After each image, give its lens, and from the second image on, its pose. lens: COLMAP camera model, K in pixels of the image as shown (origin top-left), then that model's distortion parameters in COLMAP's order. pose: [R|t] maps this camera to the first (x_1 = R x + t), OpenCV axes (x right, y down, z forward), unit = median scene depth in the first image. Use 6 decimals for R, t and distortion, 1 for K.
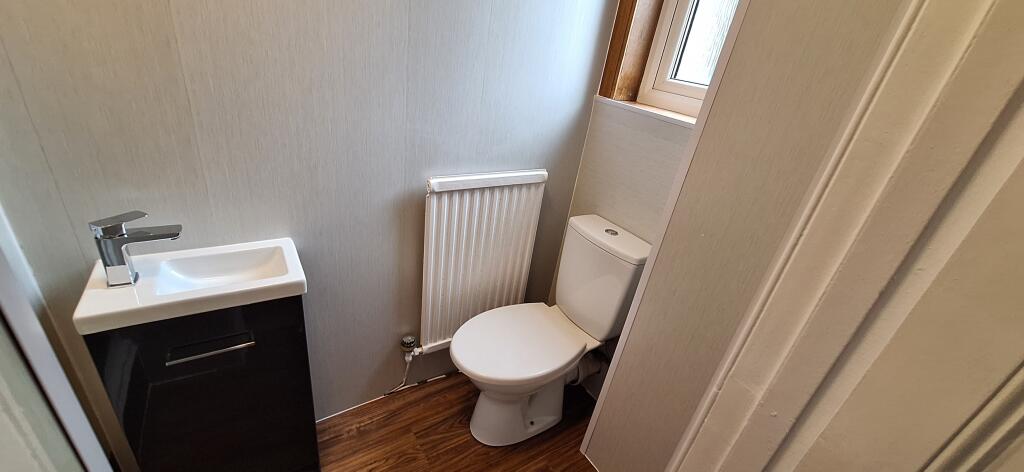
lens RADIAL K [[400.4, 0, 509.6], [0, 400.4, 234.7], [0, 0, 1]] dist [-0.014341, 0.001419]
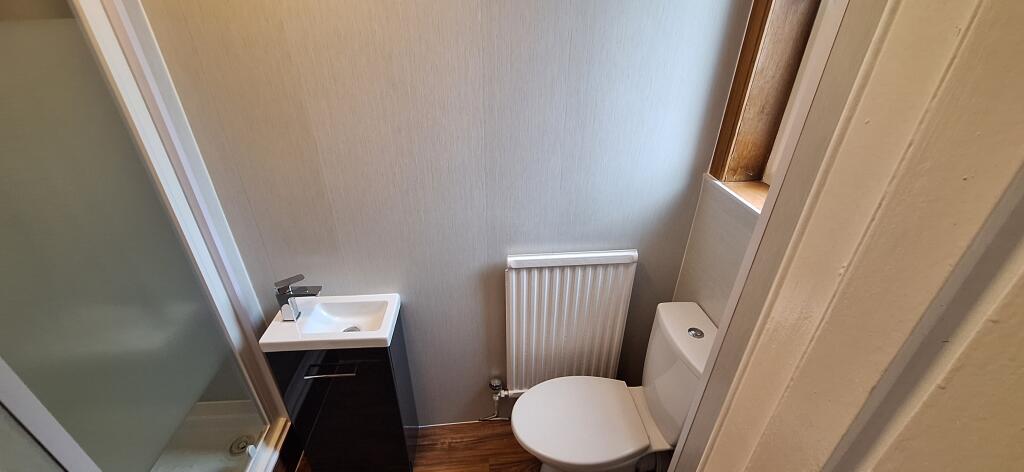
lens RADIAL K [[400.4, 0, 507.7], [0, 400.4, 238.8], [0, 0, 1]] dist [-0.014341, 0.001419]
pose [[0.869893, 0.114595, -0.479744, 0.291528], [-0.105725, 0.993351, 0.045574, -0.211181], [0.481777, 0.011077, 0.876224, 0.014829]]
